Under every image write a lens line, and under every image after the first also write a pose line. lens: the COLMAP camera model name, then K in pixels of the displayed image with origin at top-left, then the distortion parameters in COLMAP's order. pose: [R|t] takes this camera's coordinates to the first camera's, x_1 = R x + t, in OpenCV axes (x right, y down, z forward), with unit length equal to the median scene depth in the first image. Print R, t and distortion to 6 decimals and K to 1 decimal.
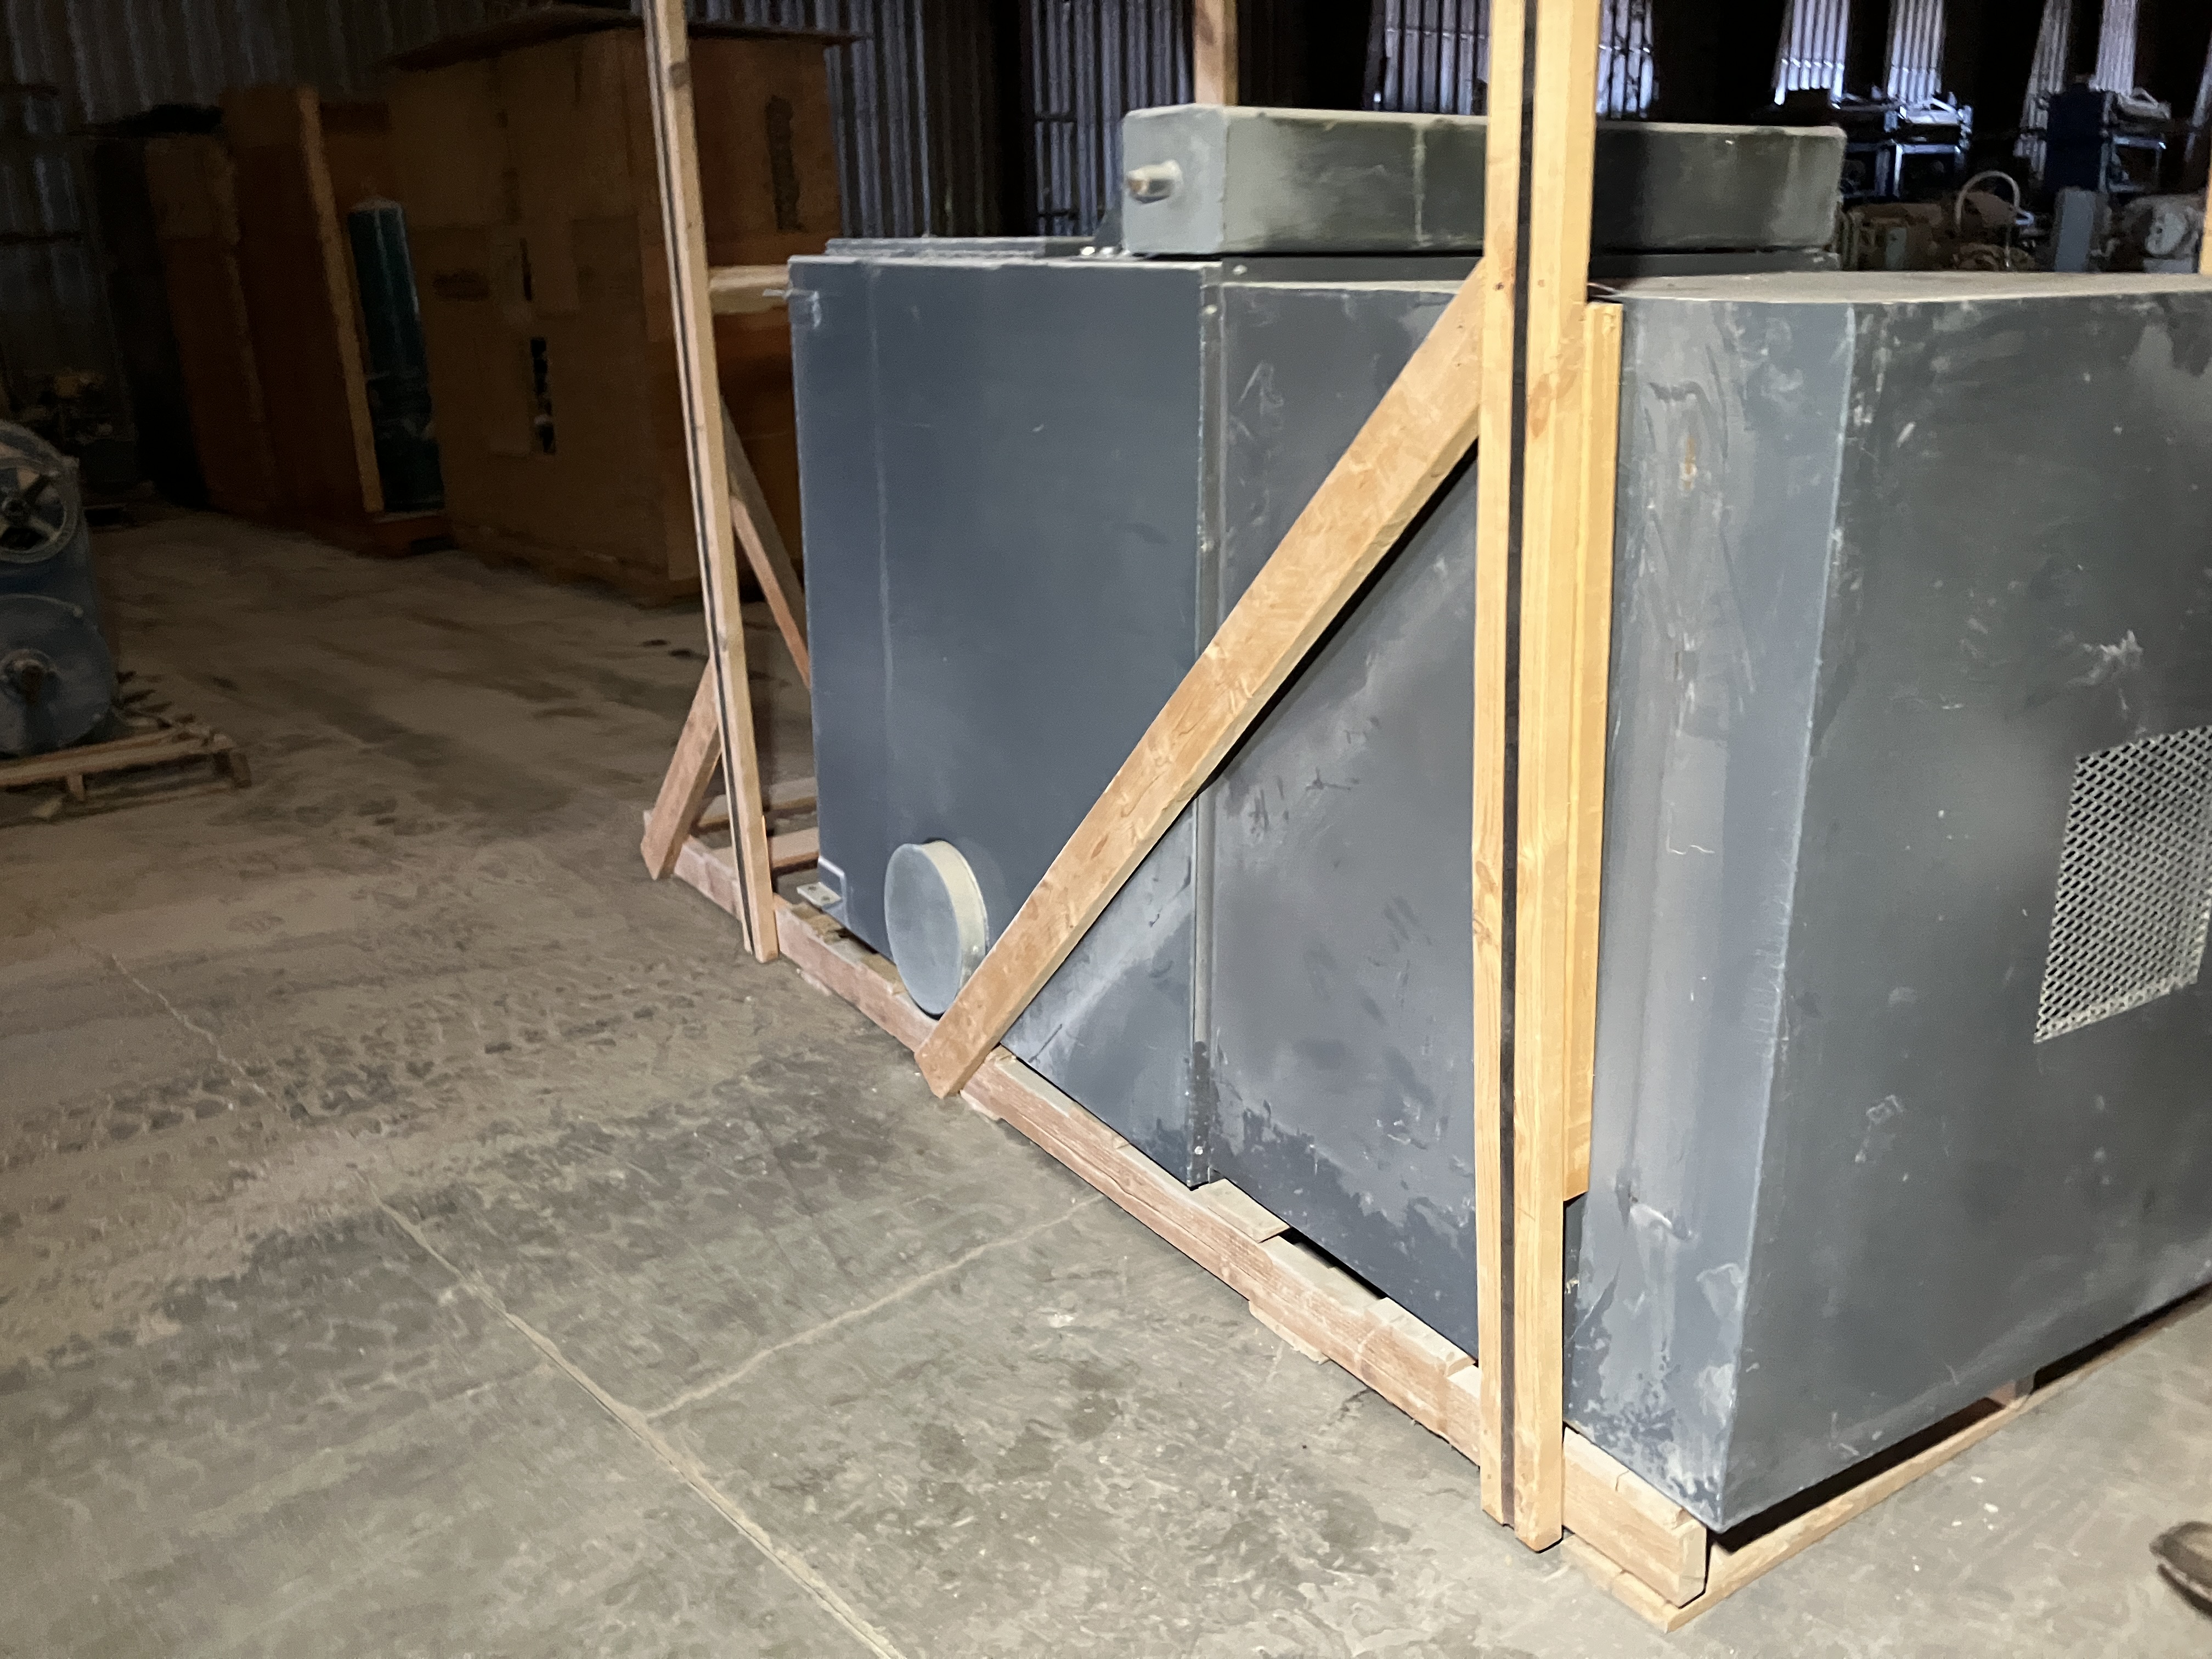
lens RADIAL K [[1856.5, 0, 1140.5], [0, 1856.5, 822.7], [0, 0, 1]] dist [0.087272, 0.000223]
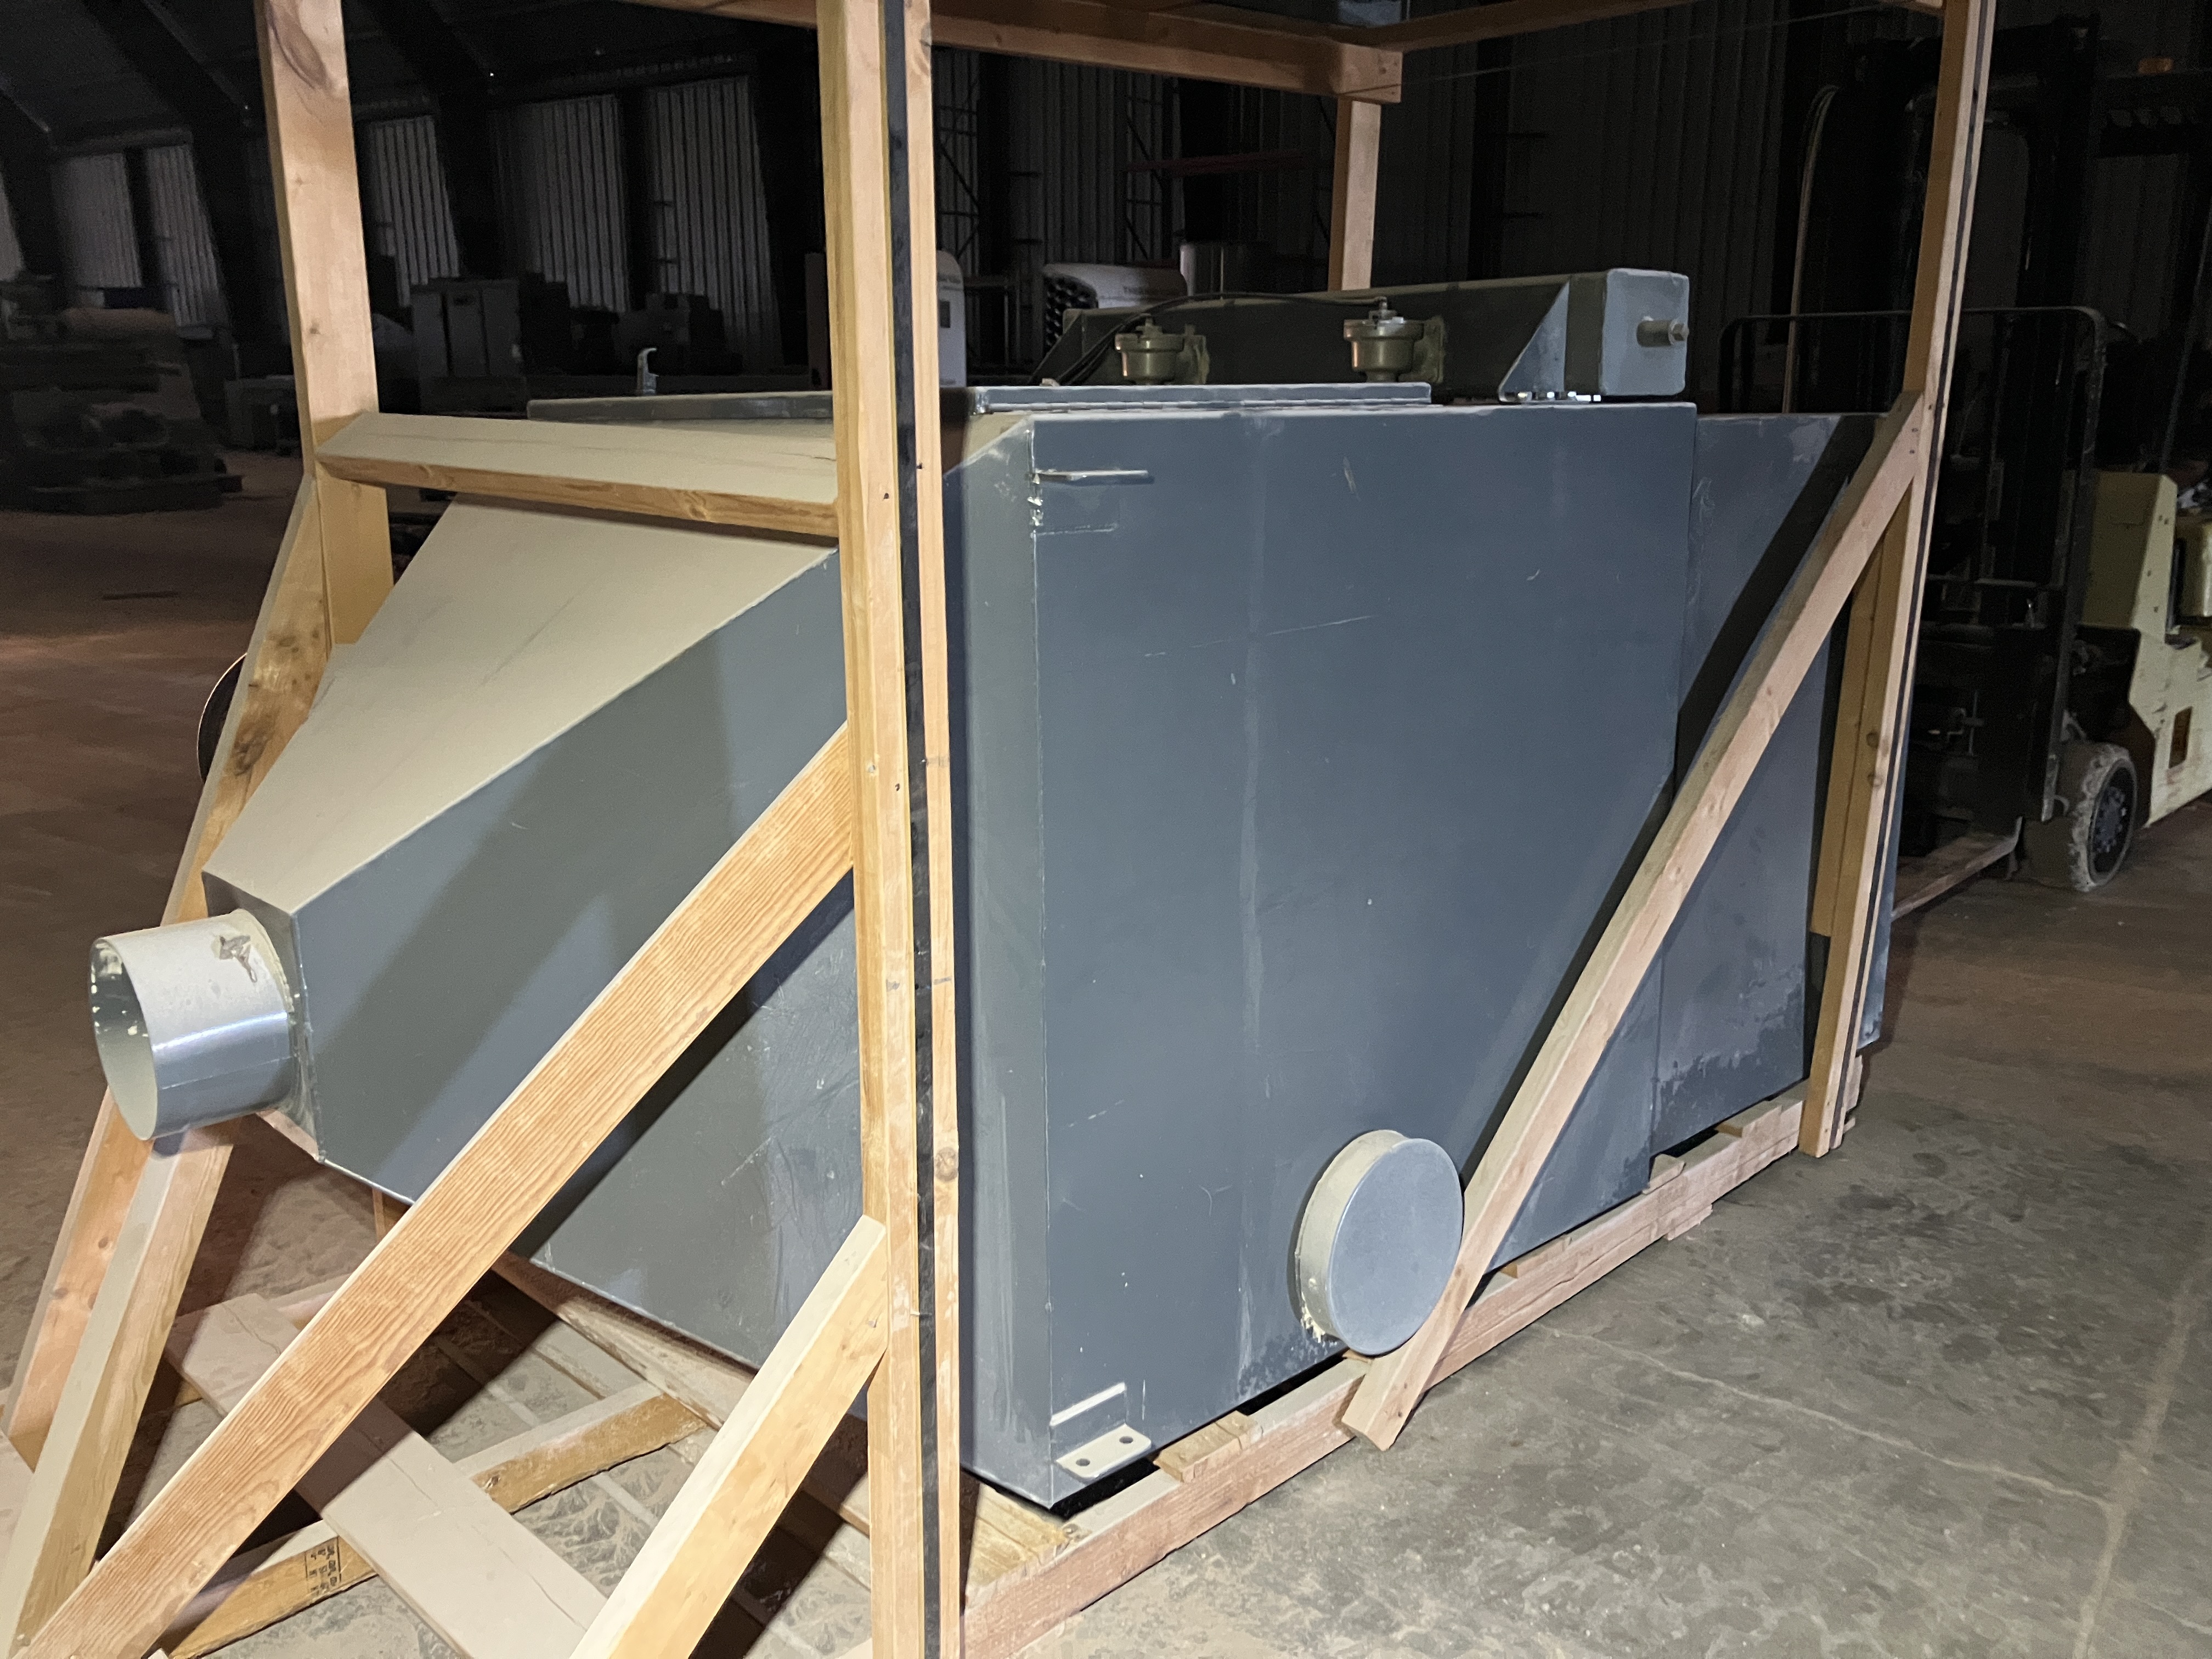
lens RADIAL K [[1856.5, 0, 1140.5], [0, 1856.5, 822.7], [0, 0, 1]] dist [0.087272, 0.000223]
pose [[-0.211924, -0.209662, 0.954531, -0.986882], [0.299012, 0.915966, 0.267578, -0.423042], [-0.930419, 0.342123, -0.131423, 1.389093]]
